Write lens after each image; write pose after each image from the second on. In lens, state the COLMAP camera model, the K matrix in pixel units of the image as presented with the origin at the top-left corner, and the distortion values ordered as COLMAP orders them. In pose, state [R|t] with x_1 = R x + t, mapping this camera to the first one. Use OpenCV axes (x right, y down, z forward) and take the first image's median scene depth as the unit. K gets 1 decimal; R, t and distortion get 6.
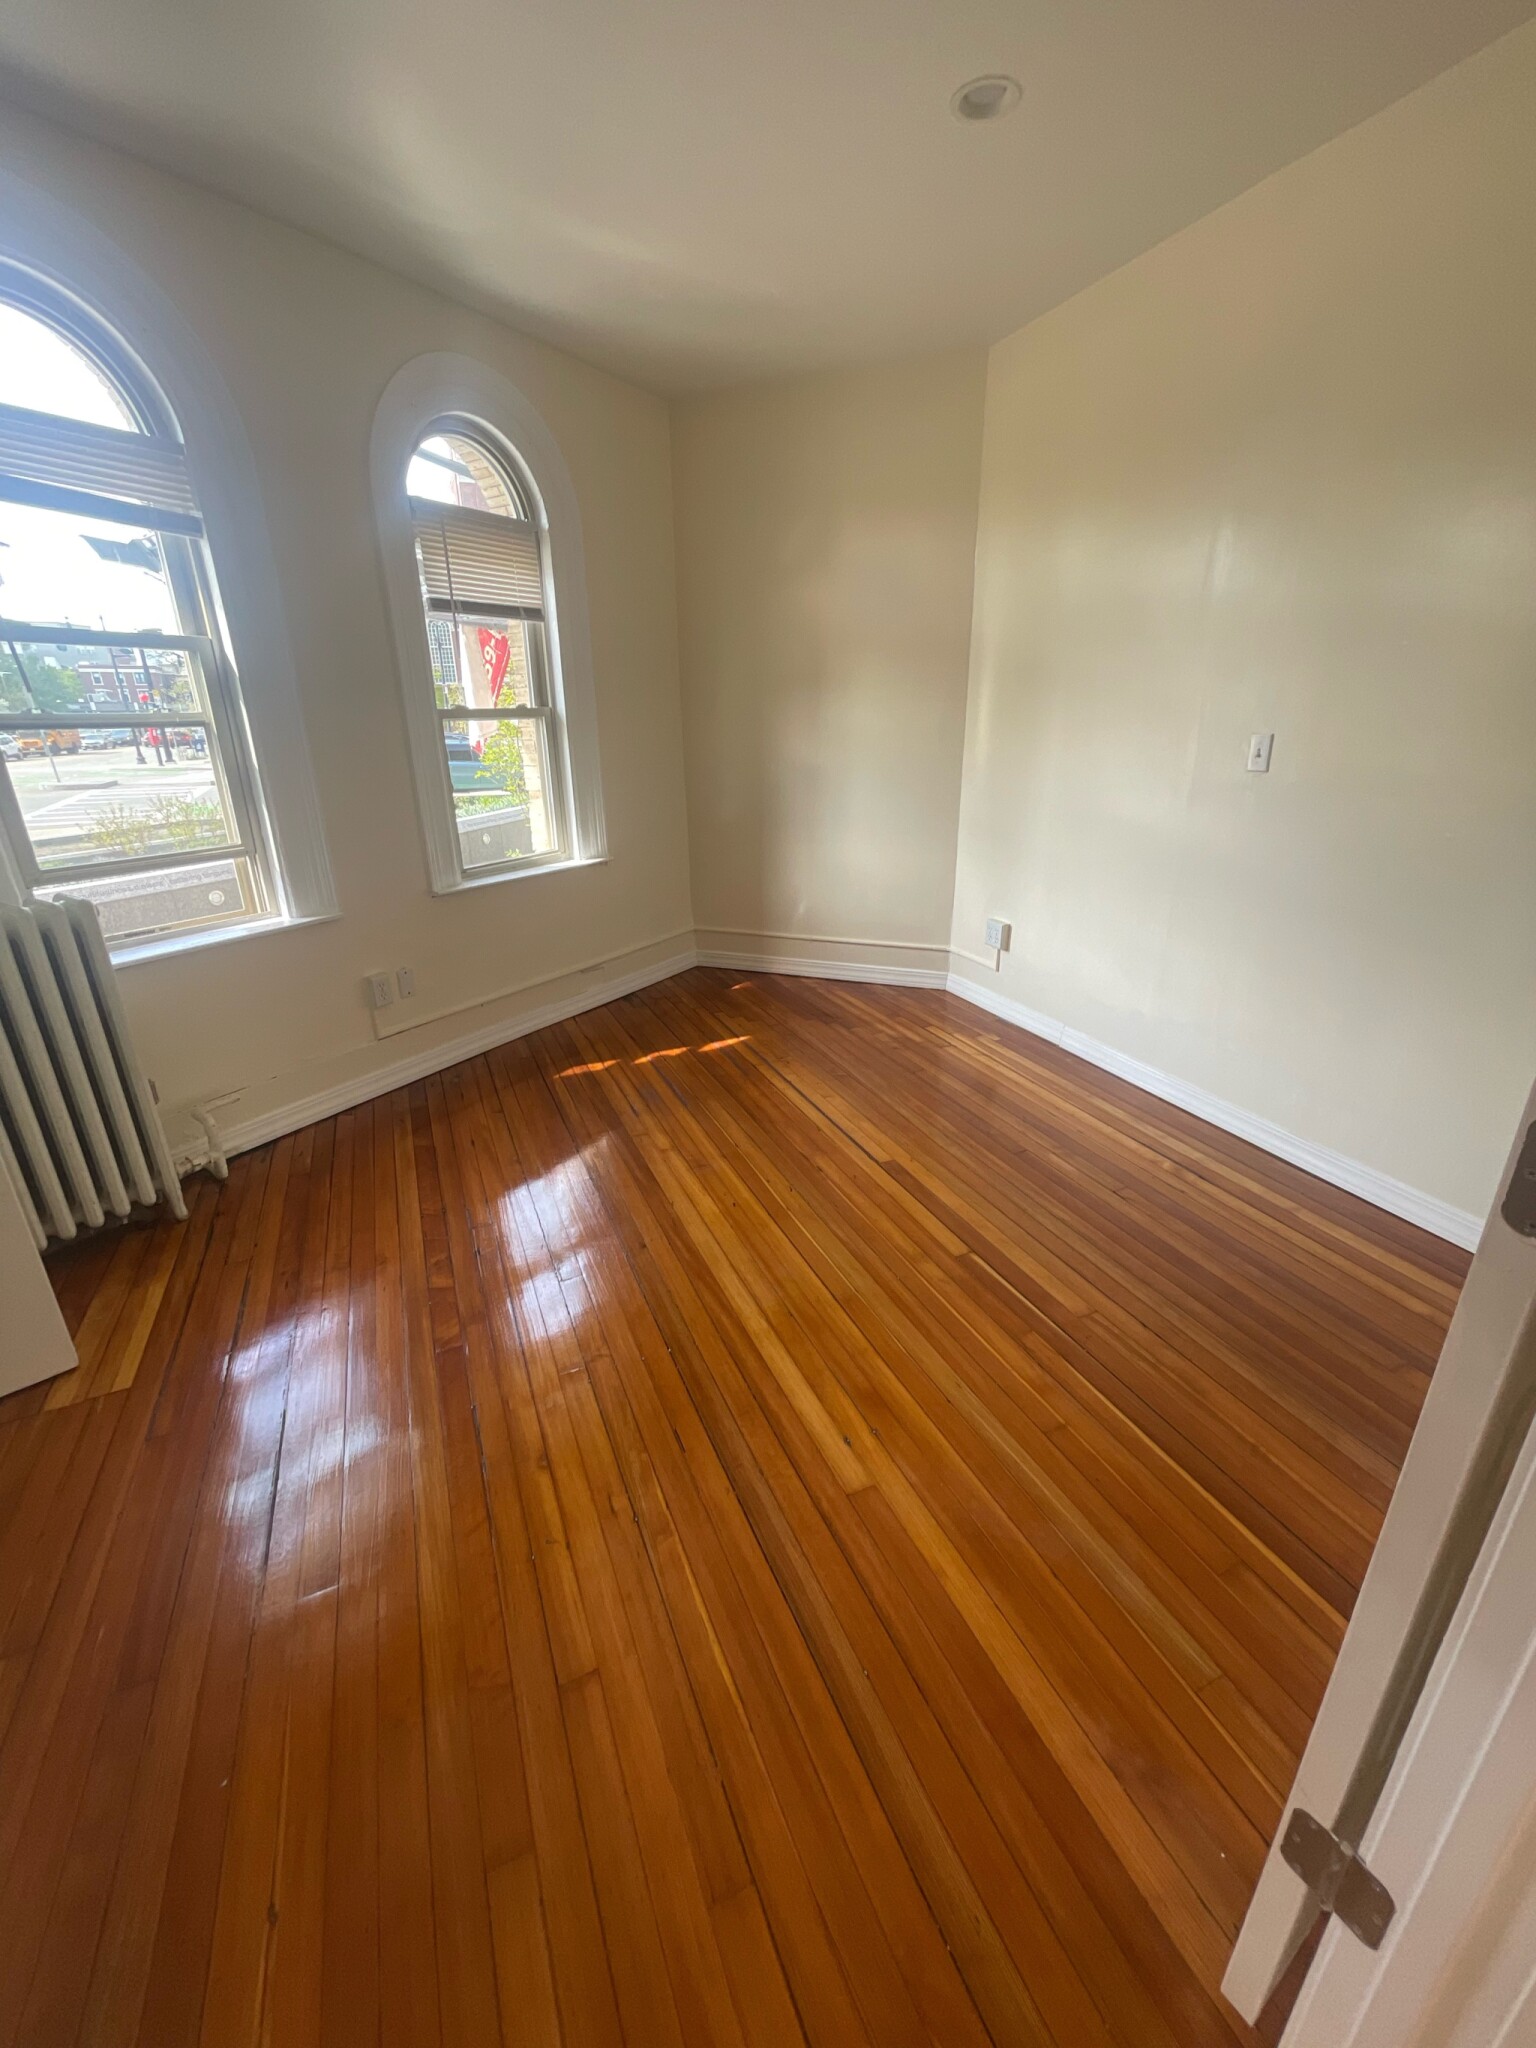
lens RADIAL K [[832.9, 0, 767.6], [0, 832.9, 1020.0], [0, 0, 1]] dist [-0.001741, -0.000040]
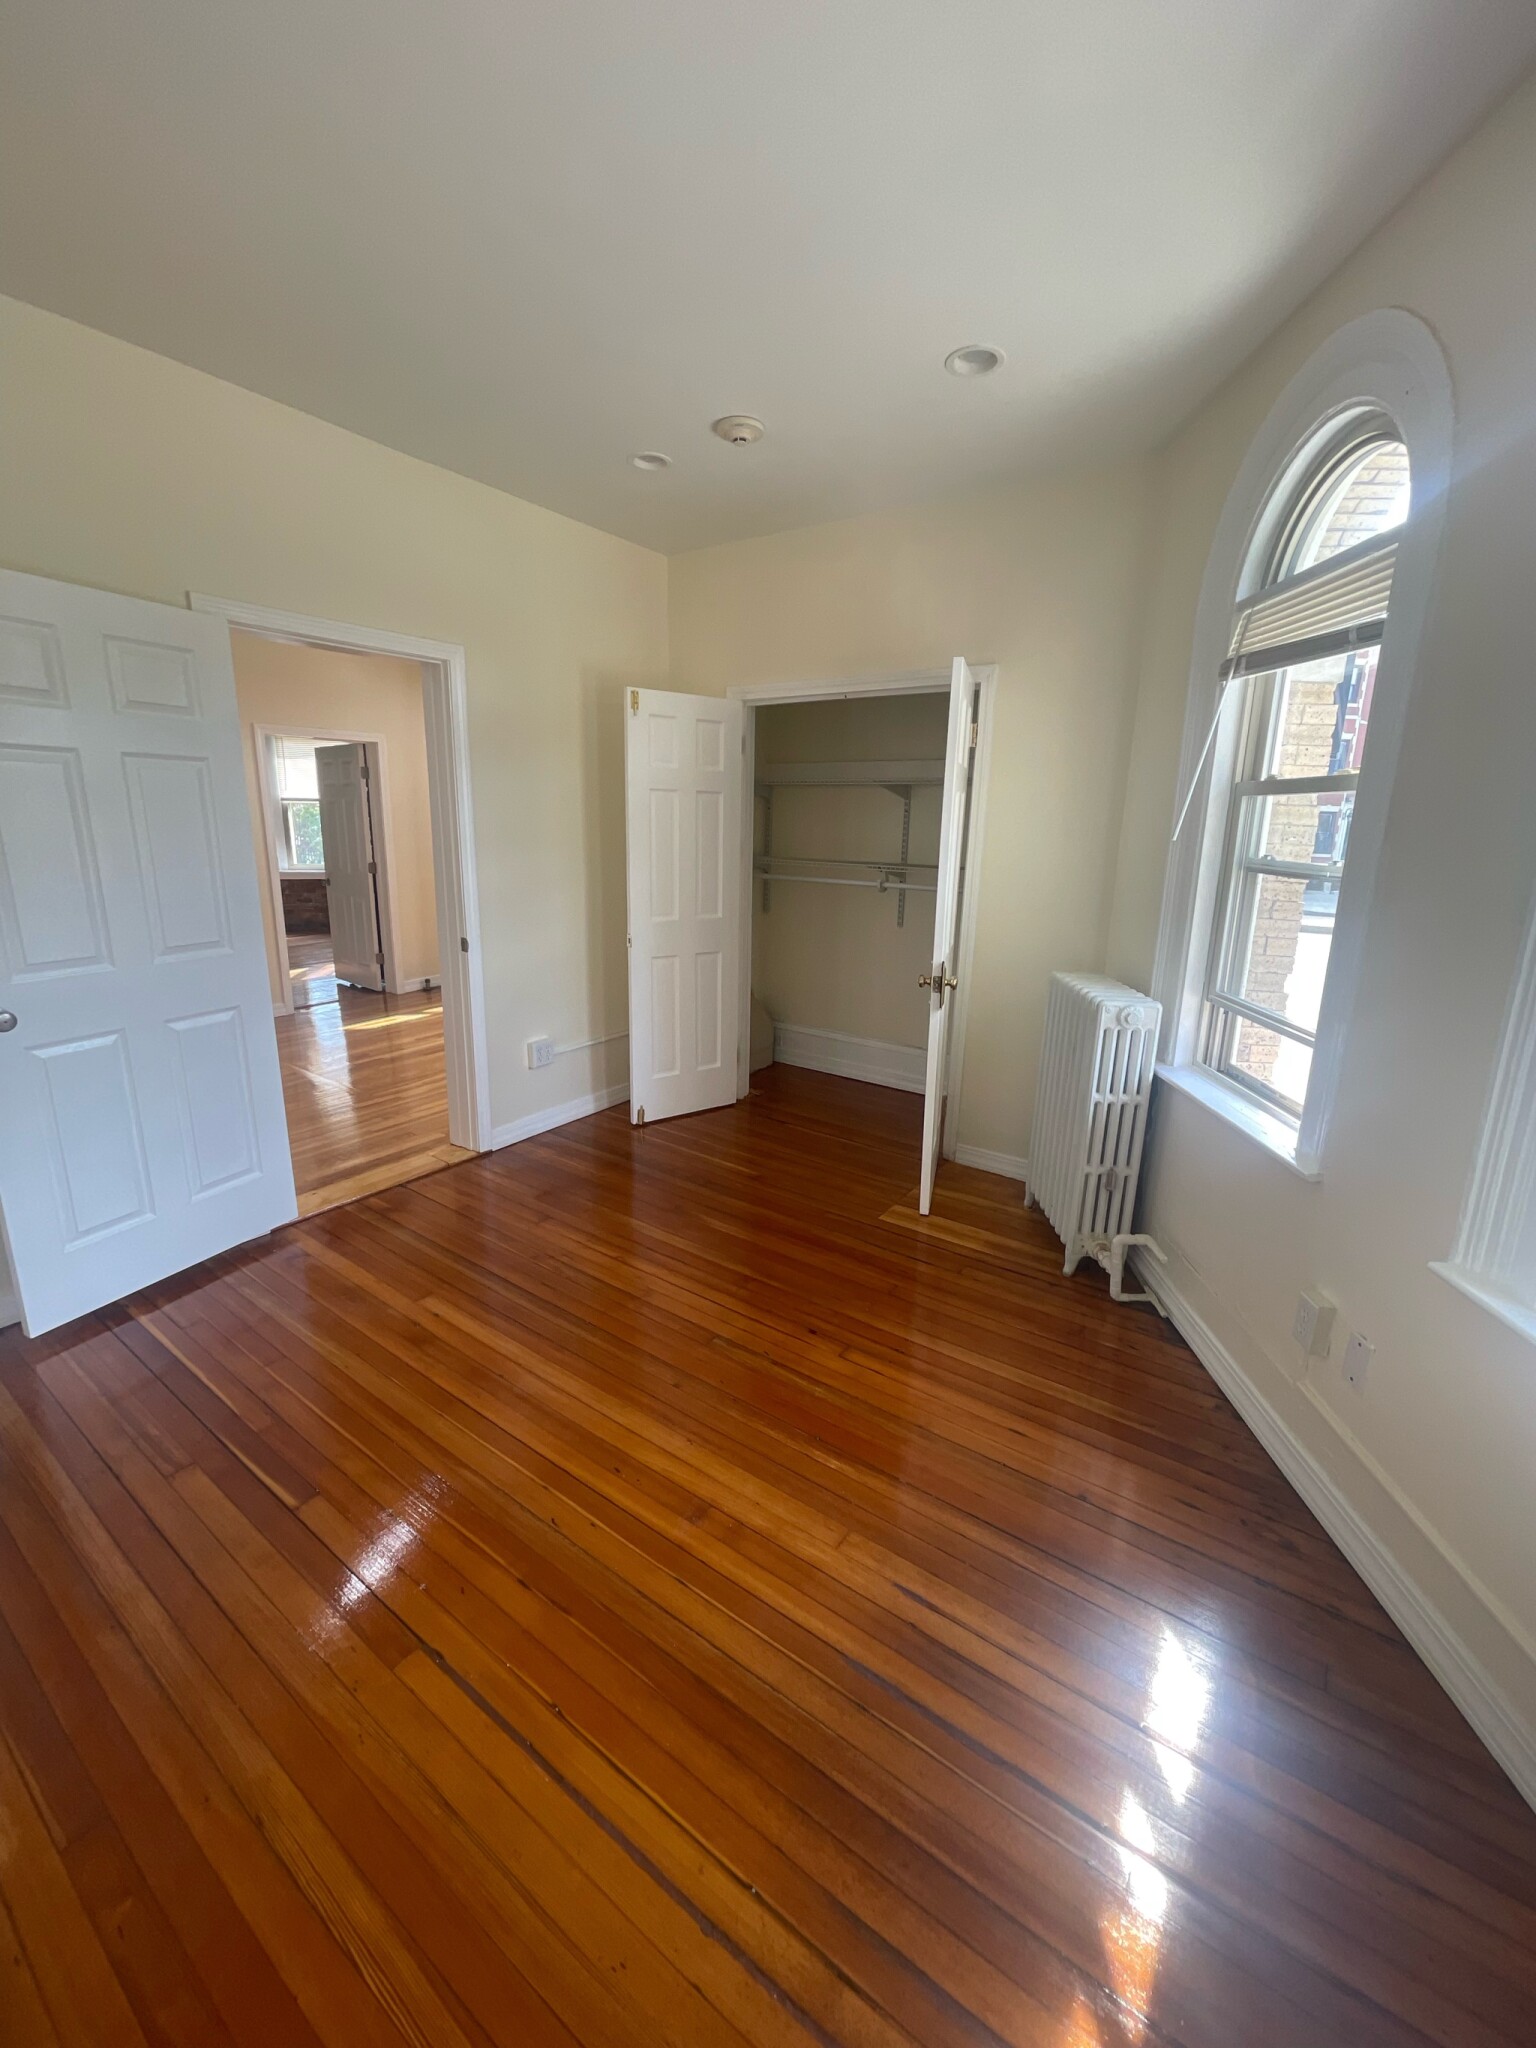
lens RADIAL K [[832.9, 0, 764.9], [0, 832.9, 1019.6], [0, 0, 1]] dist [-0.001741, -0.000040]
pose [[-0.865176, 0.117354, -0.487543, 0.191093], [-0.181782, 0.832709, 0.523021, -0.629498], [0.467360, 0.541132, -0.699107, 1.544962]]
